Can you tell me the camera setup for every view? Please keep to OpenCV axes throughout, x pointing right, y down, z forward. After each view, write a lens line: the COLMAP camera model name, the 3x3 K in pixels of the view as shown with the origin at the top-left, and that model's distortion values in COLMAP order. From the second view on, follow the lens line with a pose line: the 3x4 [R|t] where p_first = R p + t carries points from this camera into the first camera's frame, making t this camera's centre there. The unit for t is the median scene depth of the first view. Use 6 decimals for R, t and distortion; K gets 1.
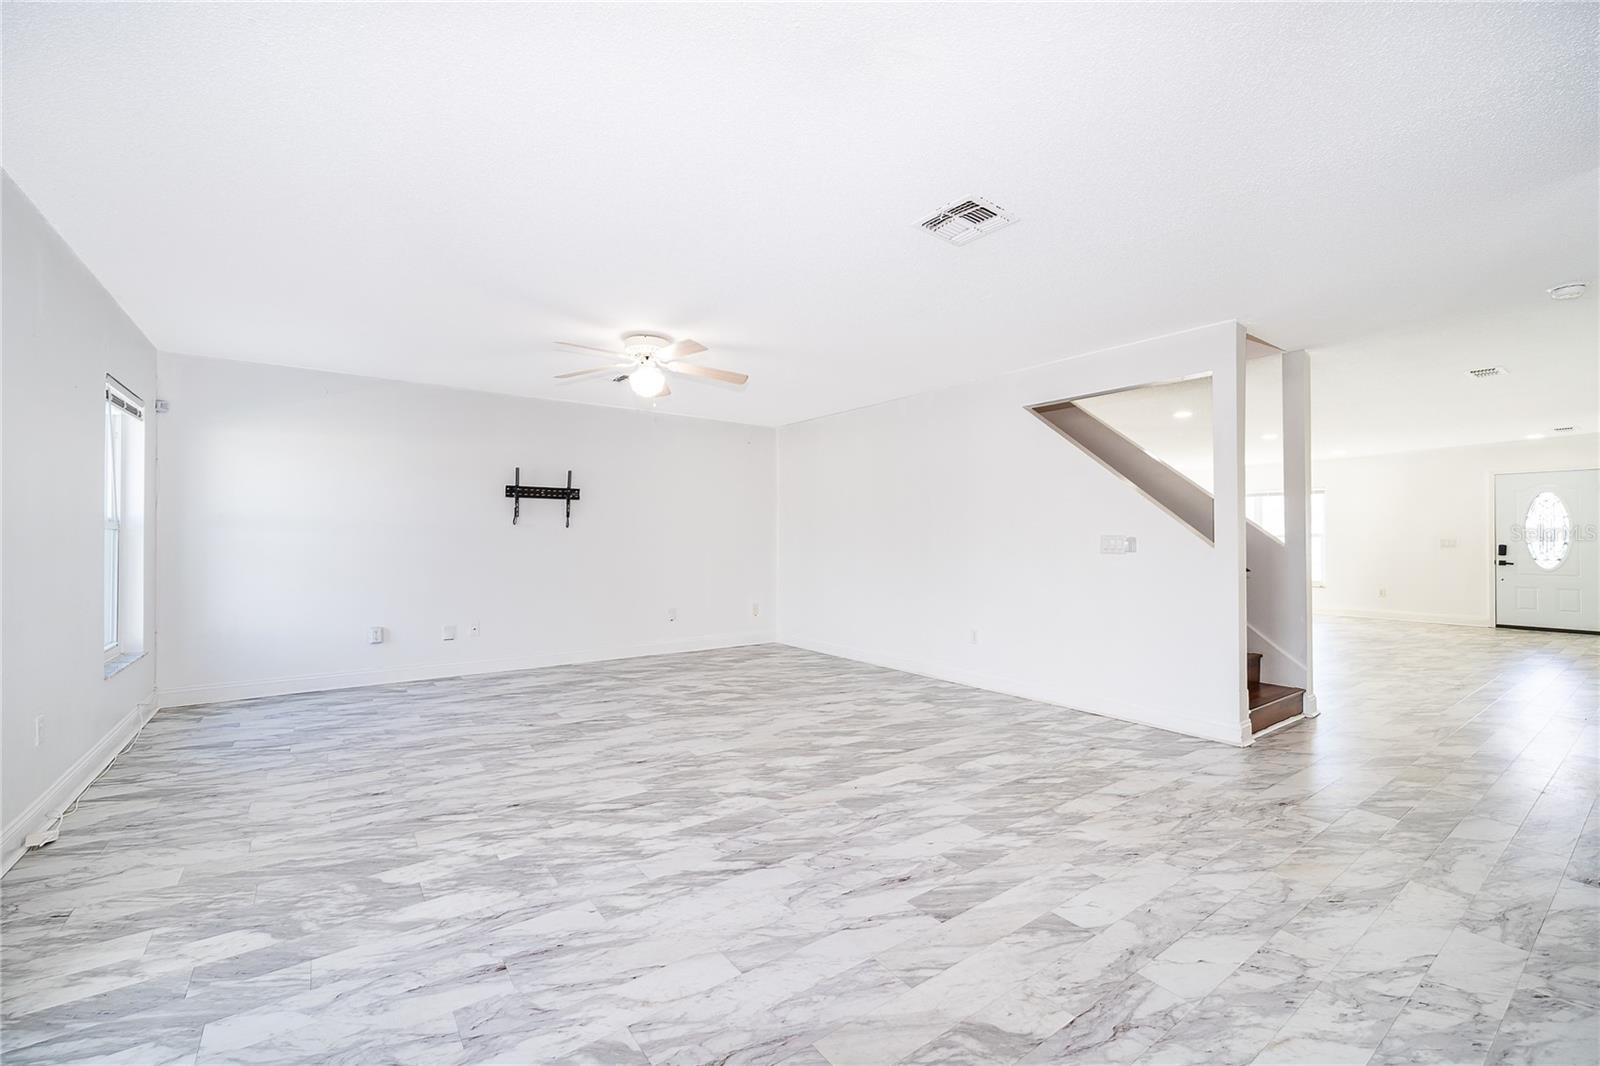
lens RADIAL K [[657.7, 0, 793.5], [0, 657.7, 533.6], [0, 0, 1]] dist [-0.000222, -0.000168]
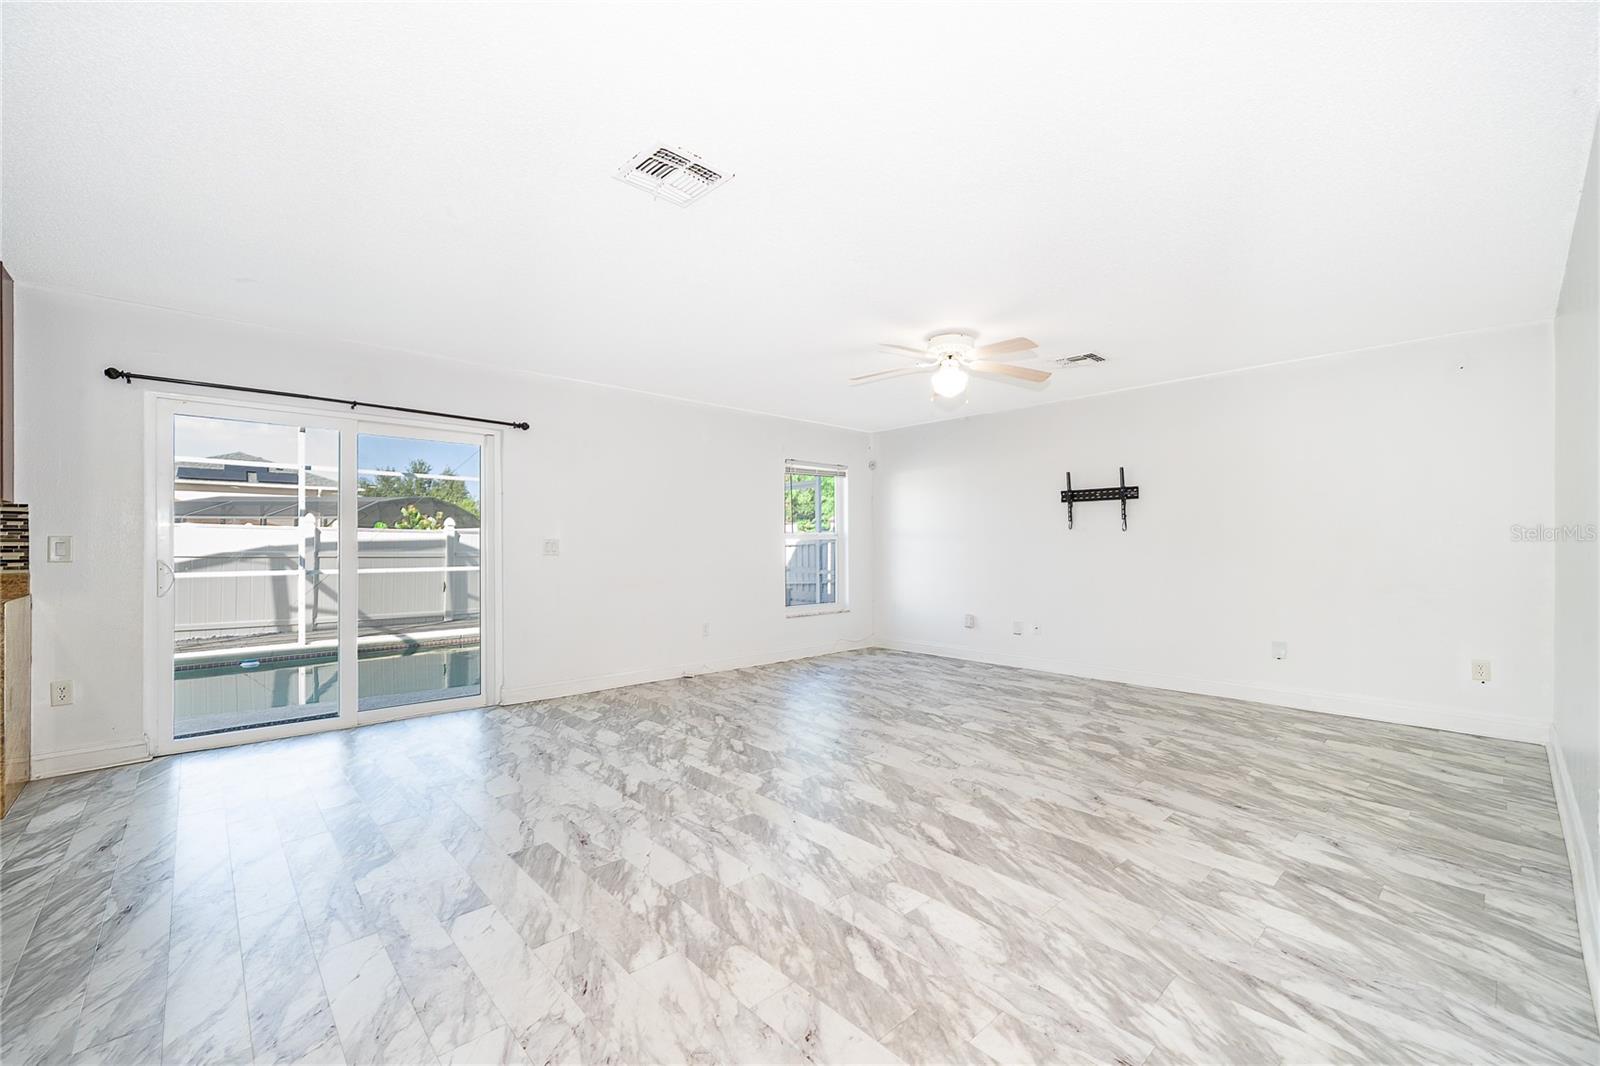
lens RADIAL K [[652.2, 0, 799.4], [0, 652.2, 543.1], [0, 0, 1]] dist [-0.001153, 0.000075]
pose [[0.124320, -0.007500, -0.992214, 0.893467], [0.012682, 0.999902, -0.005969, 0.013659], [0.992161, -0.011841, 0.124403, 0.826618]]
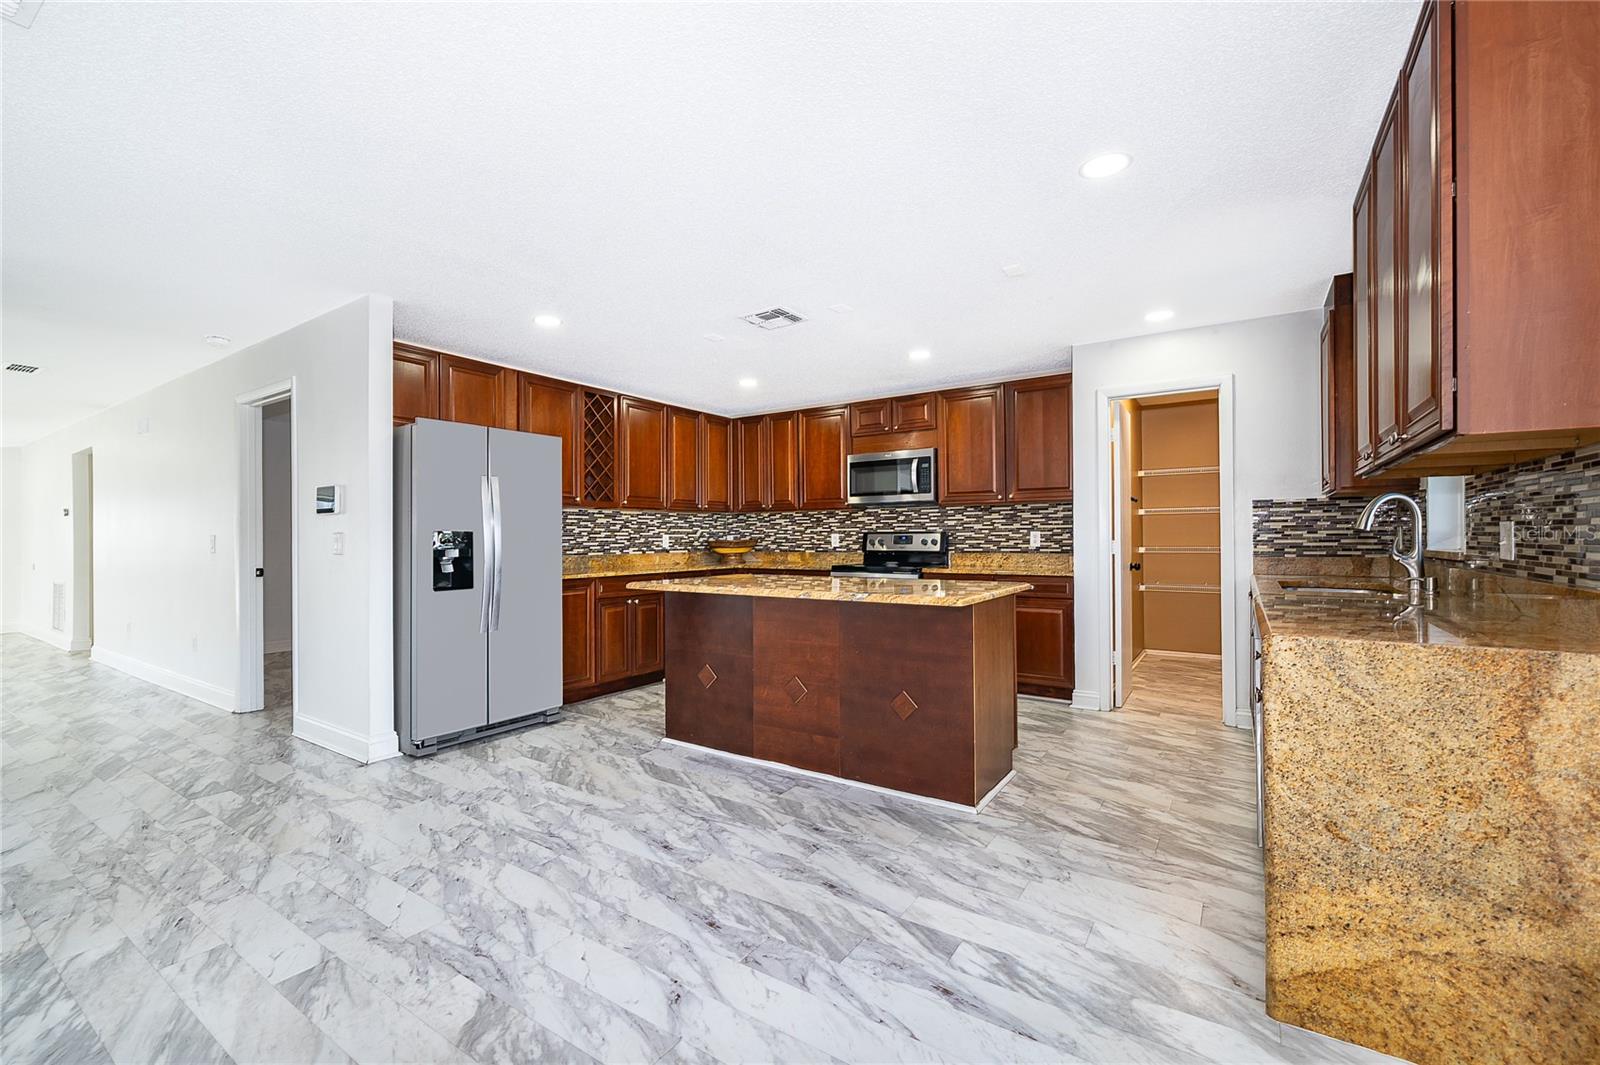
lens RADIAL K [[682.3, 0, 772.4], [0, 682.3, 542.3], [0, 0, 1]] dist [-0.000357, -0.000036]
pose [[-0.336096, -0.004668, 0.941816, -0.385476], [-0.004600, 0.999984, 0.003315, 0.004660], [-0.941817, -0.003218, -0.336112, 0.425355]]
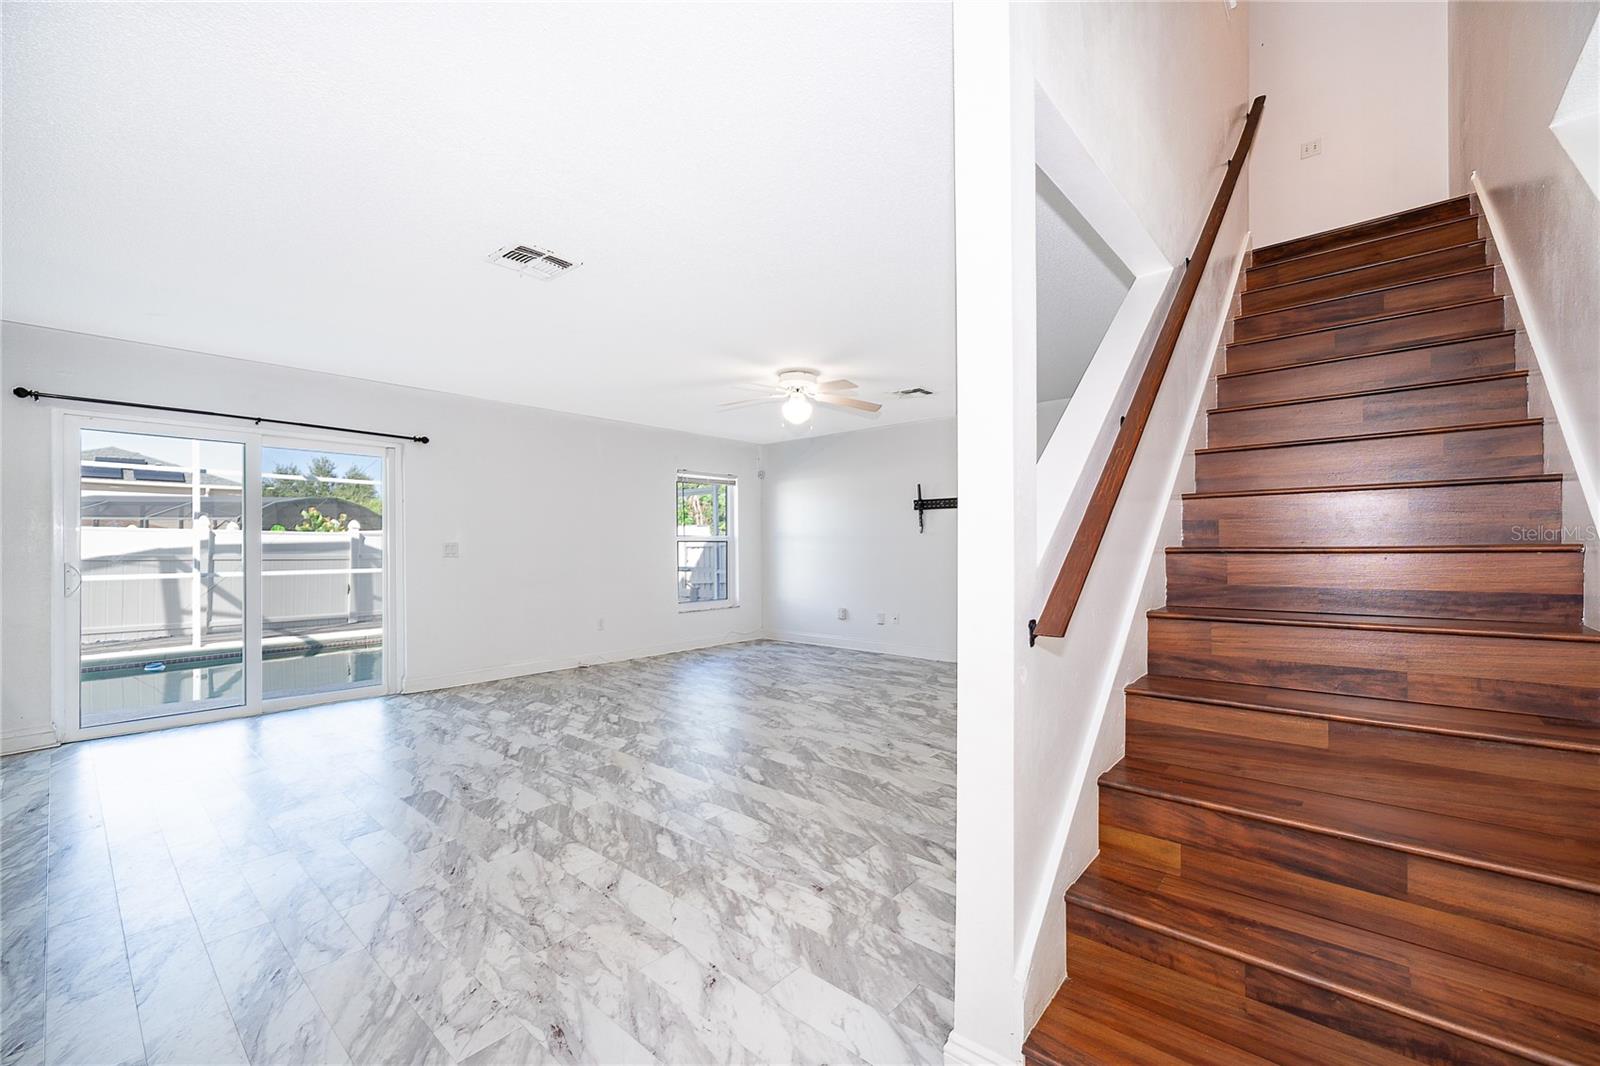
lens RADIAL K [[646.9, 0, 797.4], [0, 646.9, 544.5], [0, 0, 1]] dist [-0.000134, -0.000021]
pose [[0.229145, -0.007015, -0.973367, 1.126381], [0.014876, 0.999882, -0.003704, 0.012520], [0.973279, -0.013631, 0.229223, 0.924302]]
